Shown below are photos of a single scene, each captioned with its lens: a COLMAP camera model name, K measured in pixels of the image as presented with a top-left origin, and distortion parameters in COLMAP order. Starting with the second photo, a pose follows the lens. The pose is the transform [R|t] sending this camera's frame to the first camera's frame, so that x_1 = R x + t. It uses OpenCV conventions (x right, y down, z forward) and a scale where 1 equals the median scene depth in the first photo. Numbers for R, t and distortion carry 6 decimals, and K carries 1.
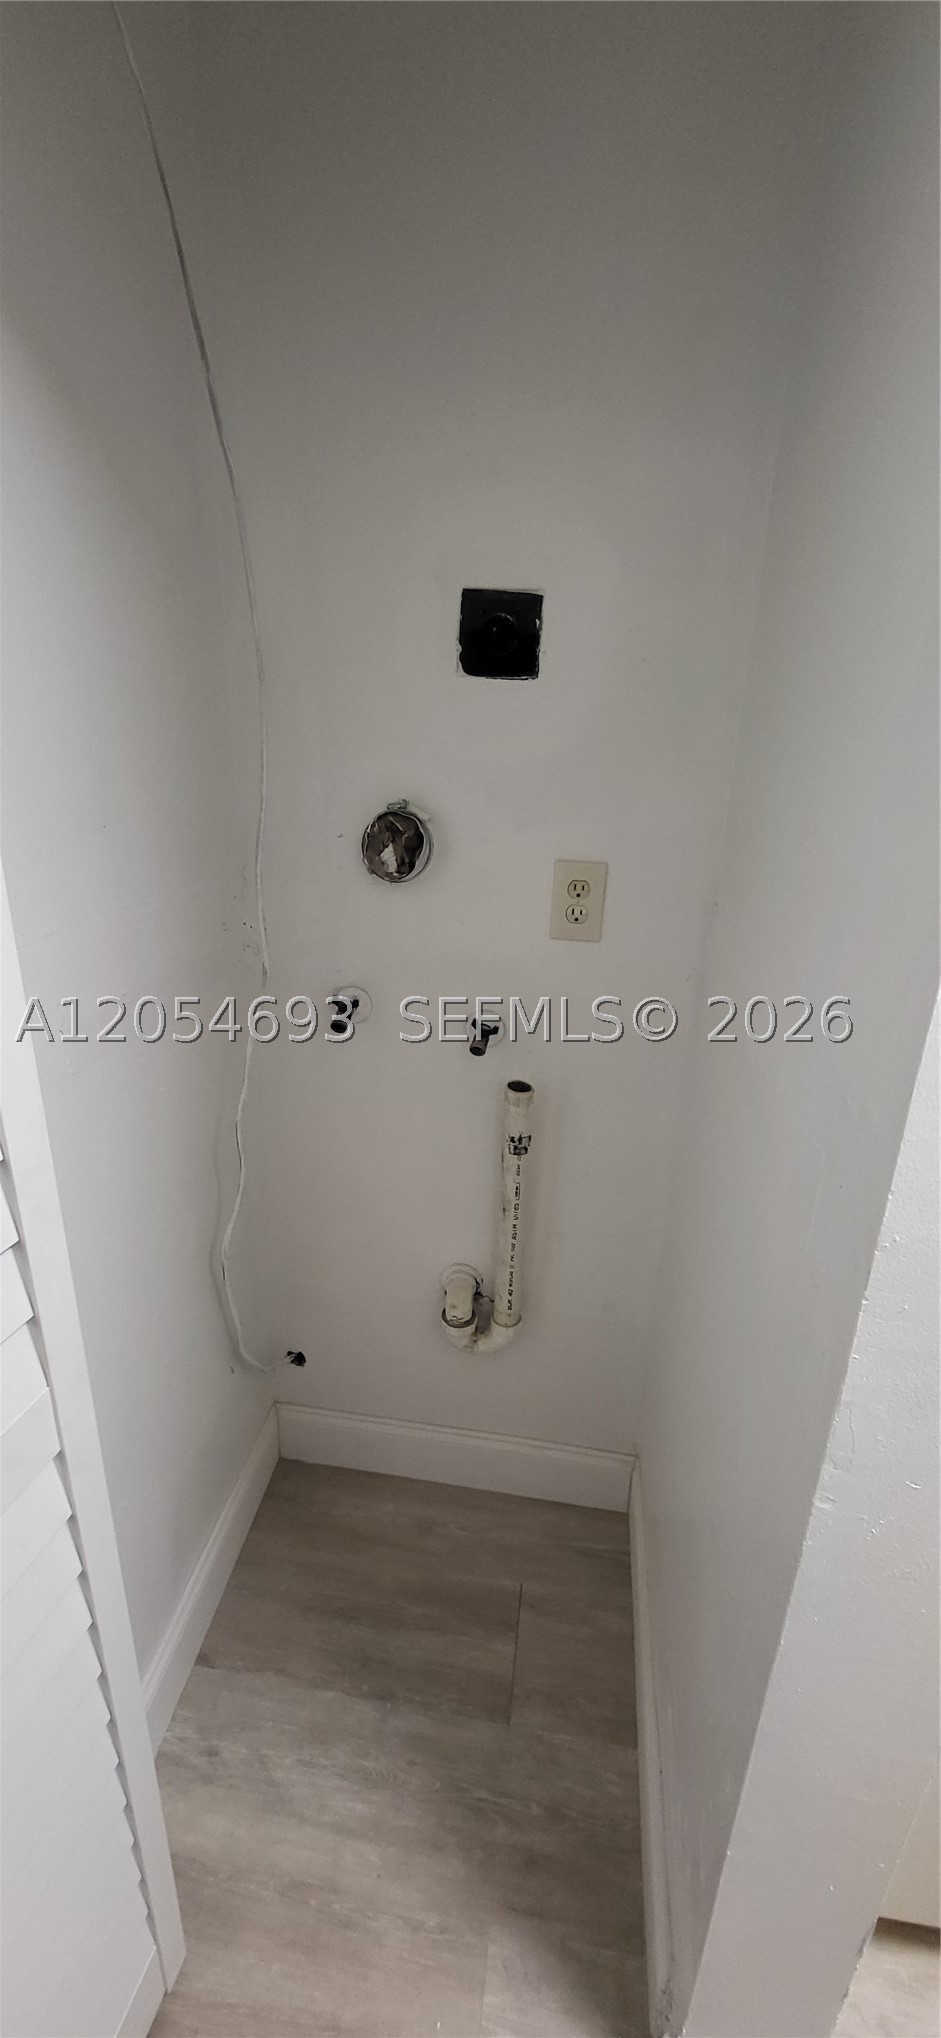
lens RADIAL K [[808.3, 0, 469.7], [0, 808.3, 1021.9], [0, 0, 1]] dist [-0.002244, -0.000513]
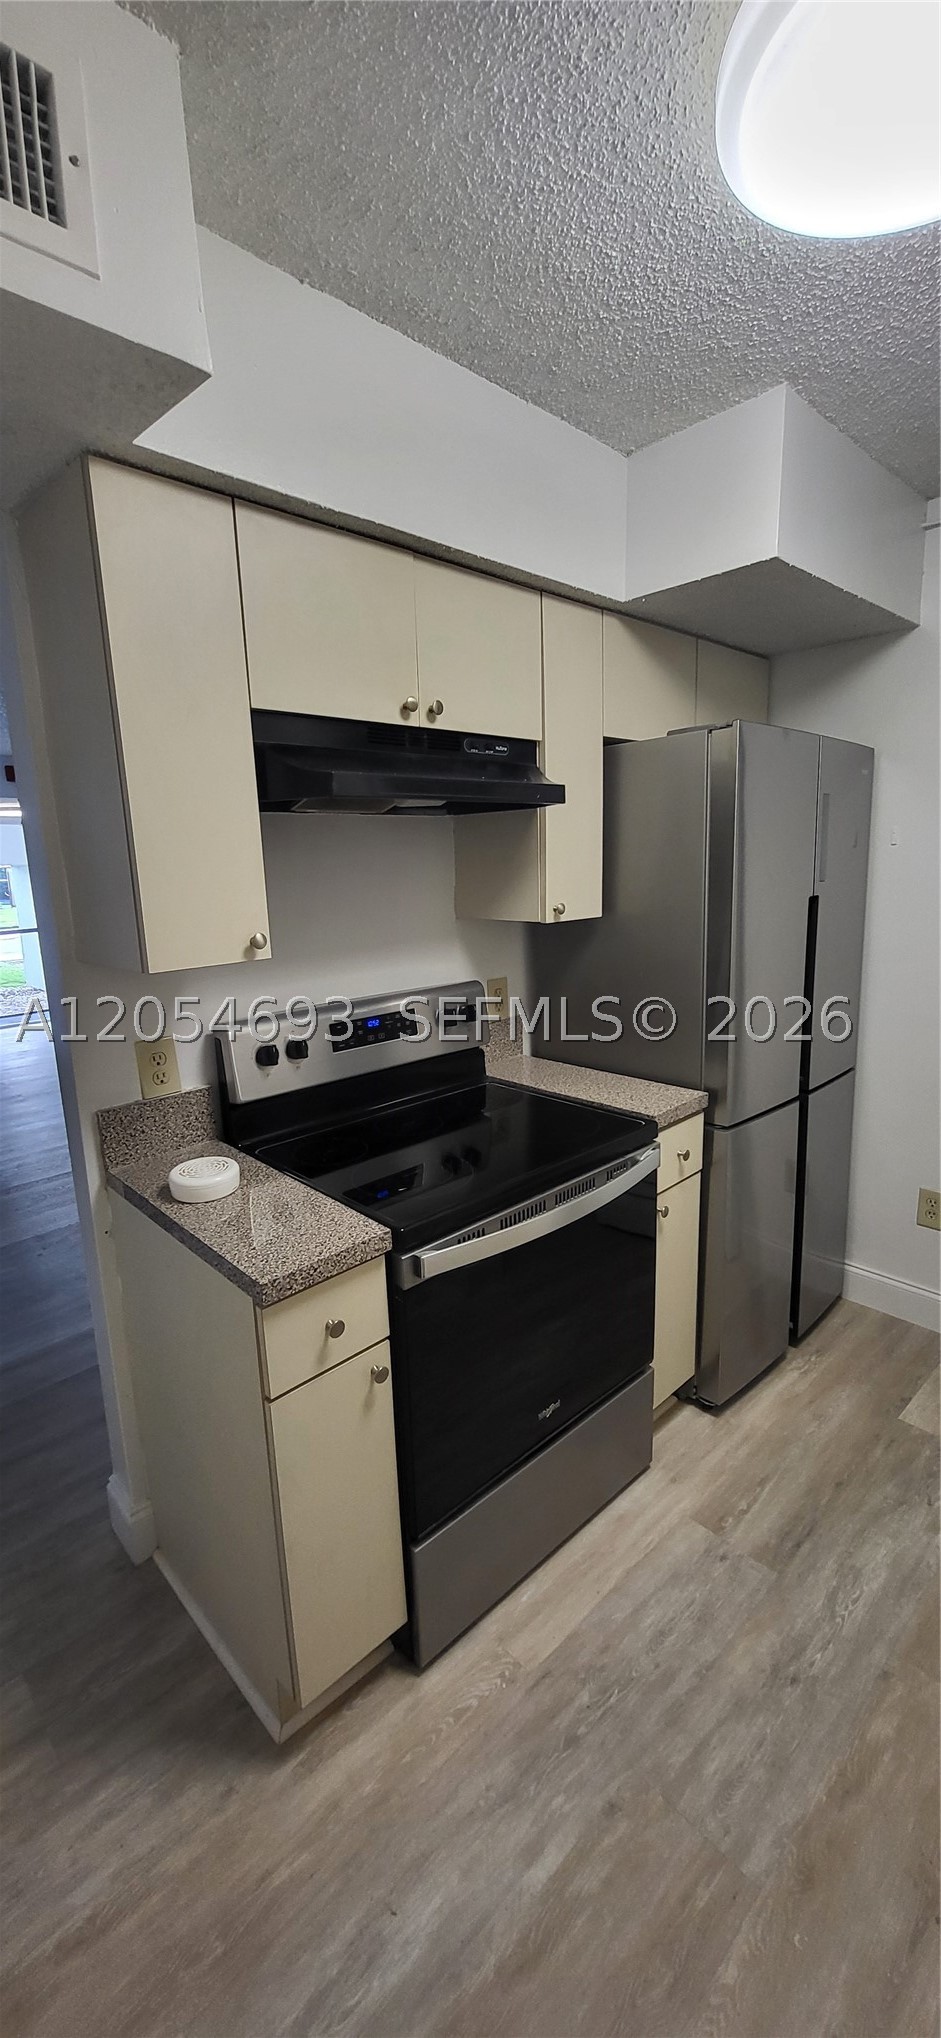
lens RADIAL K [[808.3, 0, 469.7], [0, 808.3, 1021.9], [0, 0, 1]] dist [-0.002244, -0.000513]
pose [[-0.624028, 0.139007, -0.768938, 0.830923], [-0.266933, 0.886929, 0.376966, -0.319694], [0.734395, 0.440492, -0.516363, 0.884945]]
